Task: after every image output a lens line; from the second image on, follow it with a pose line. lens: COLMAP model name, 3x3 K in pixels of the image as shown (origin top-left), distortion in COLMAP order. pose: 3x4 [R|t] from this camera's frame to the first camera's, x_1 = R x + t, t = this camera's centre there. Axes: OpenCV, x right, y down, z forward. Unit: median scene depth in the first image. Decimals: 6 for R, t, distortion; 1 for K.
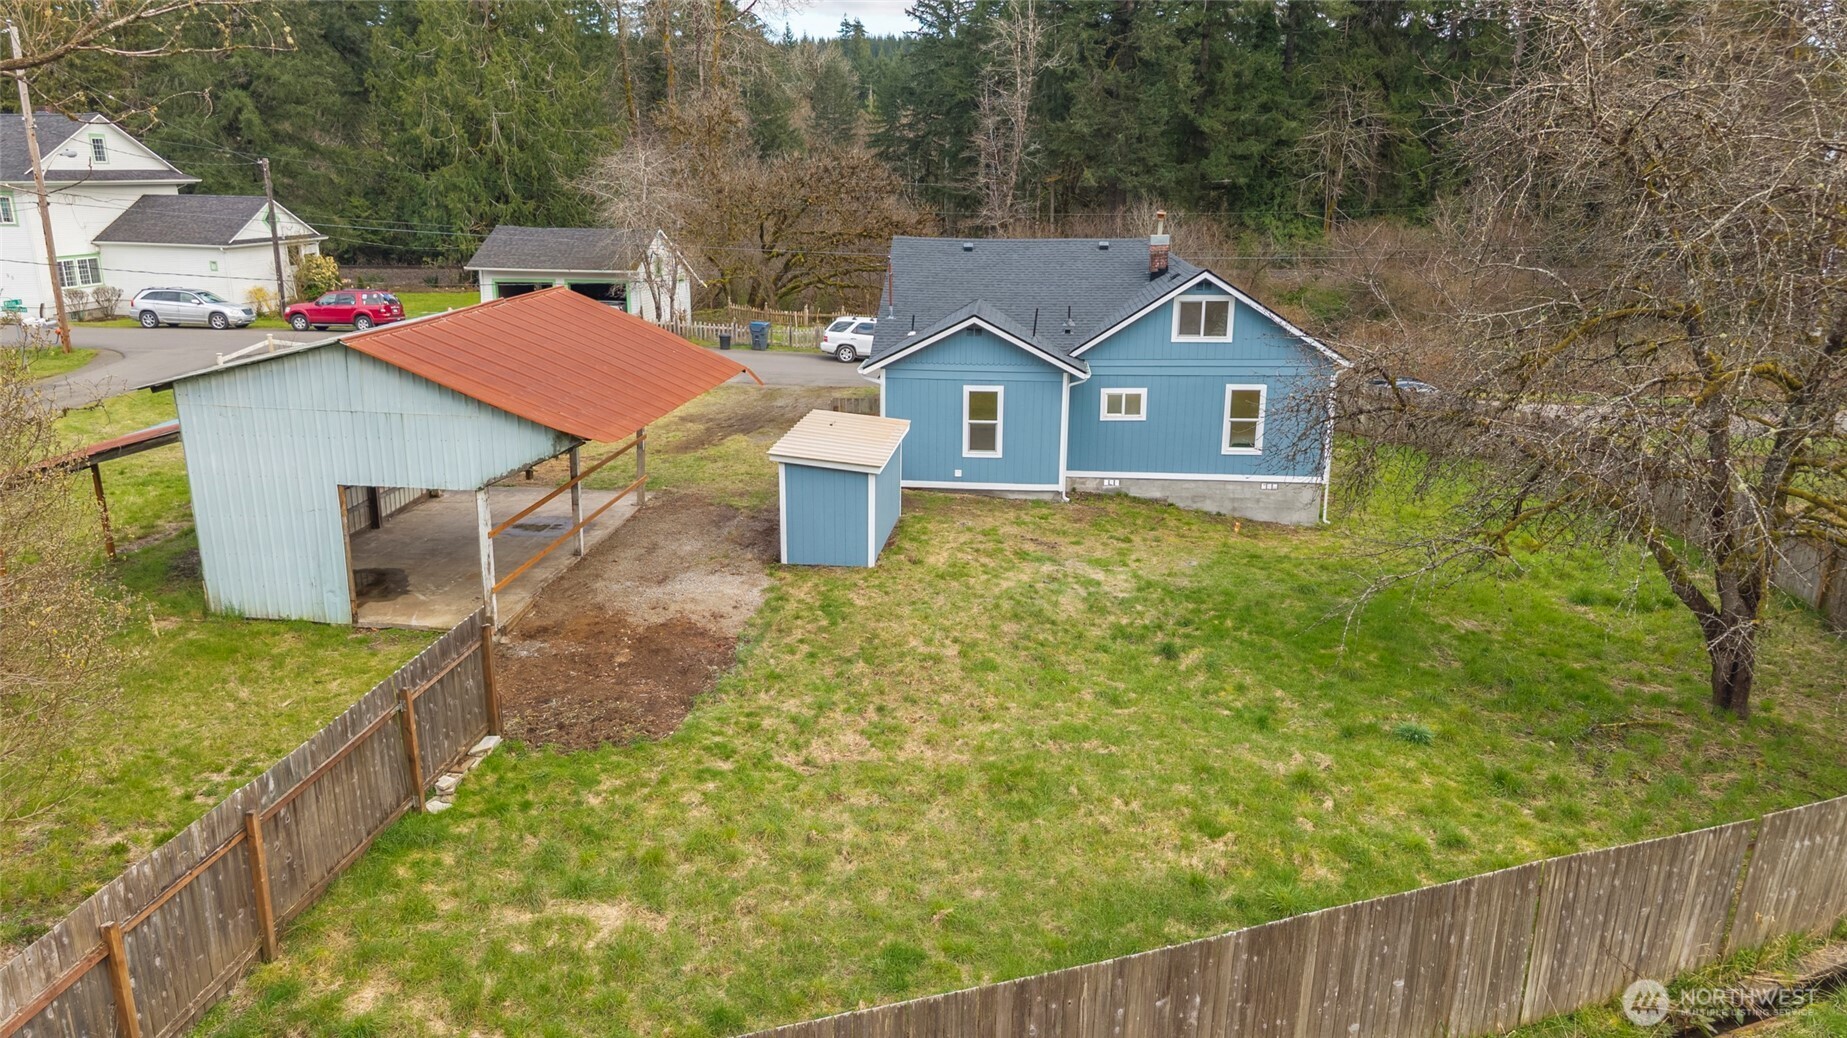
lens RADIAL K [[1221.4, 0, 909.4], [0, 1221.4, 530.8], [0, 0, 1]] dist [0.009463, -0.022528]
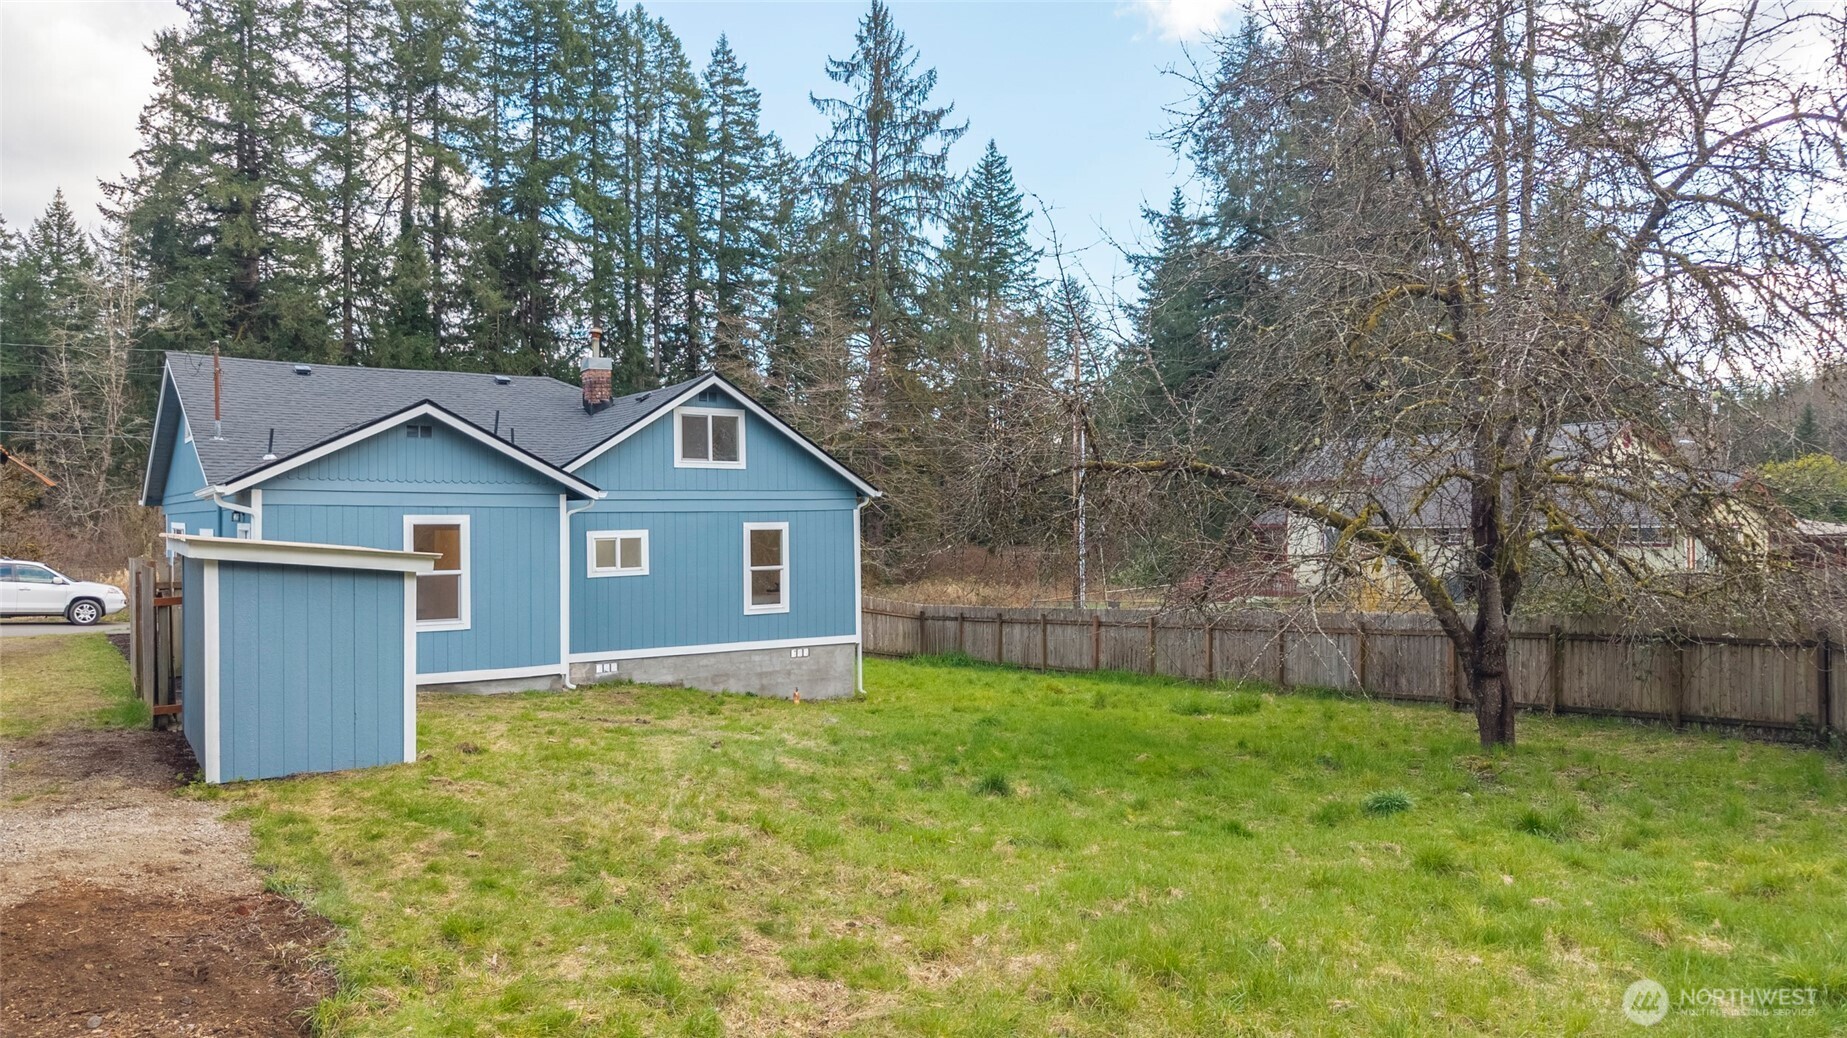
lens RADIAL K [[1221.4, 0, 939.9], [0, 1221.4, 527.5], [0, 0, 1]] dist [0.009463, -0.022528]
pose [[0.735944, 0.000658, 0.677042, -0.177696], [0.192208, 0.958652, -0.209861, 0.071131], [-0.649186, 0.284579, 0.705388, 0.384064]]
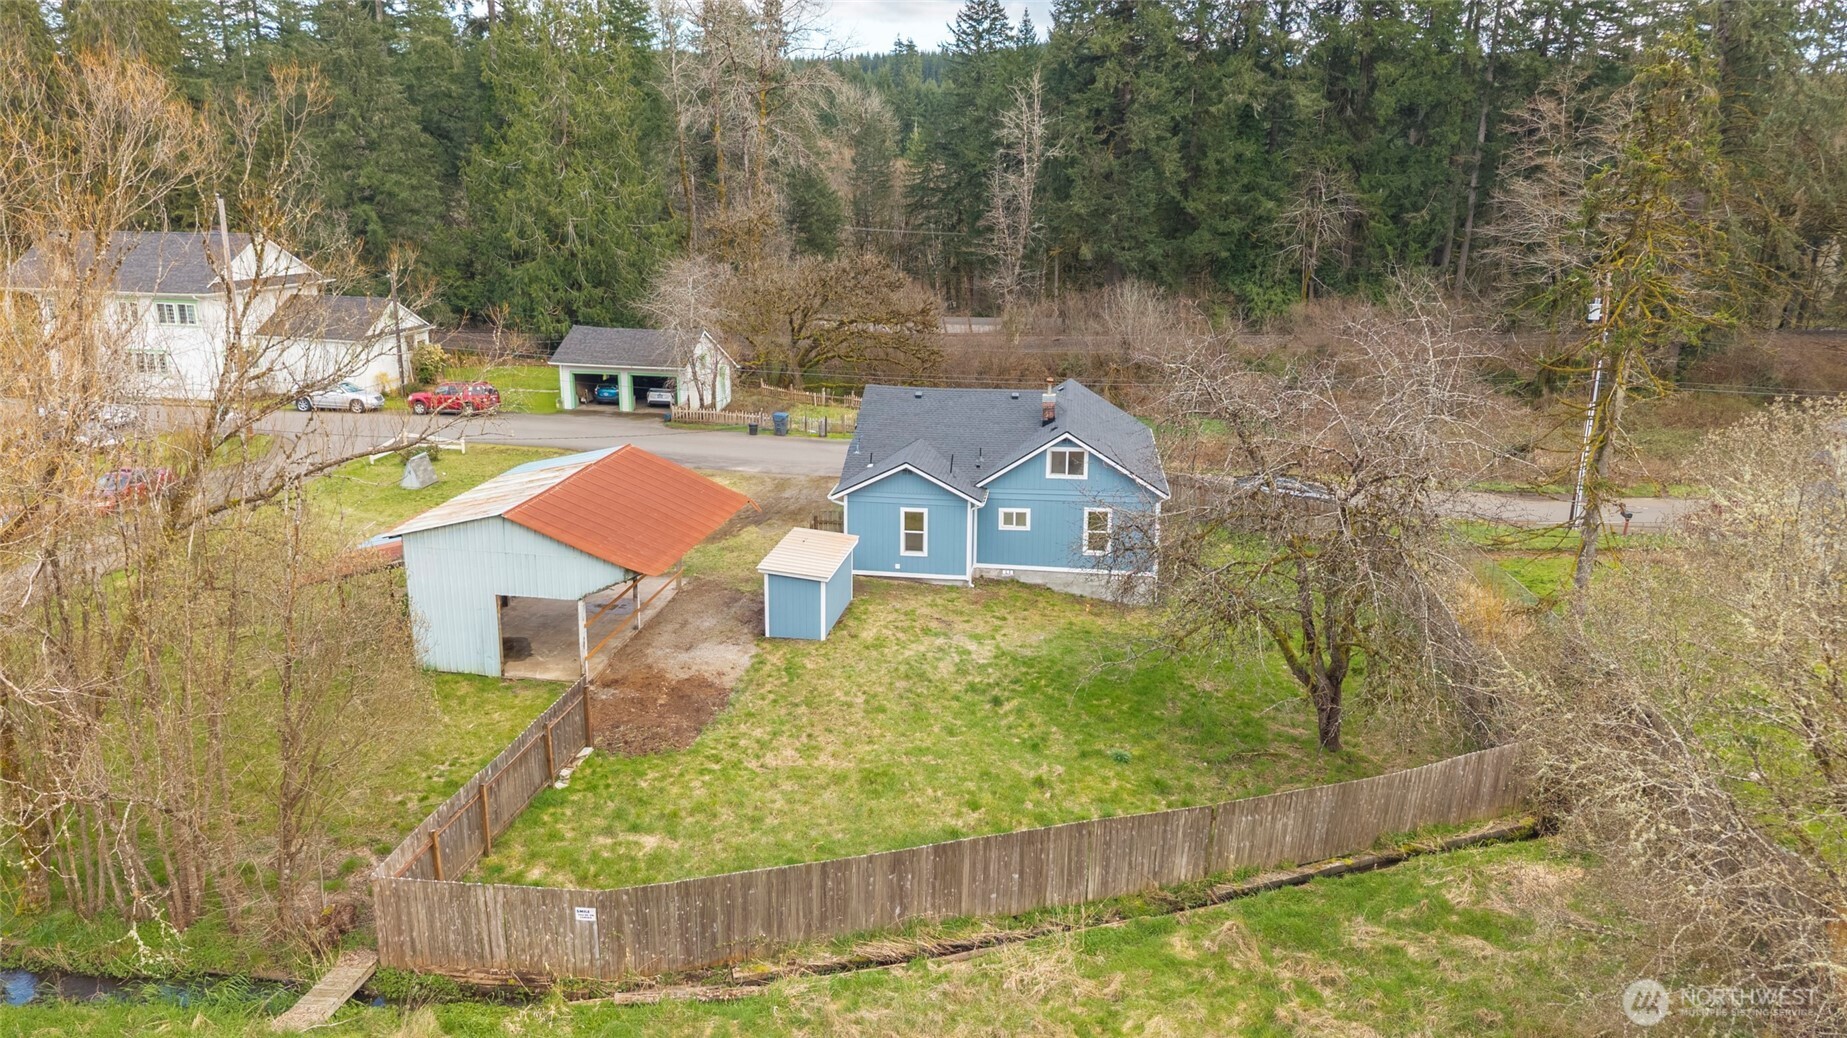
lens RADIAL K [[1221.4, 0, 920.4], [0, 1221.4, 525.9], [0, 0, 1]] dist [0.009463, -0.022528]
pose [[0.999318, 0.014572, -0.033934, 0.118377], [-0.014744, 0.999880, -0.004817, -0.091036], [0.033860, 0.005314, 0.999412, -0.455412]]
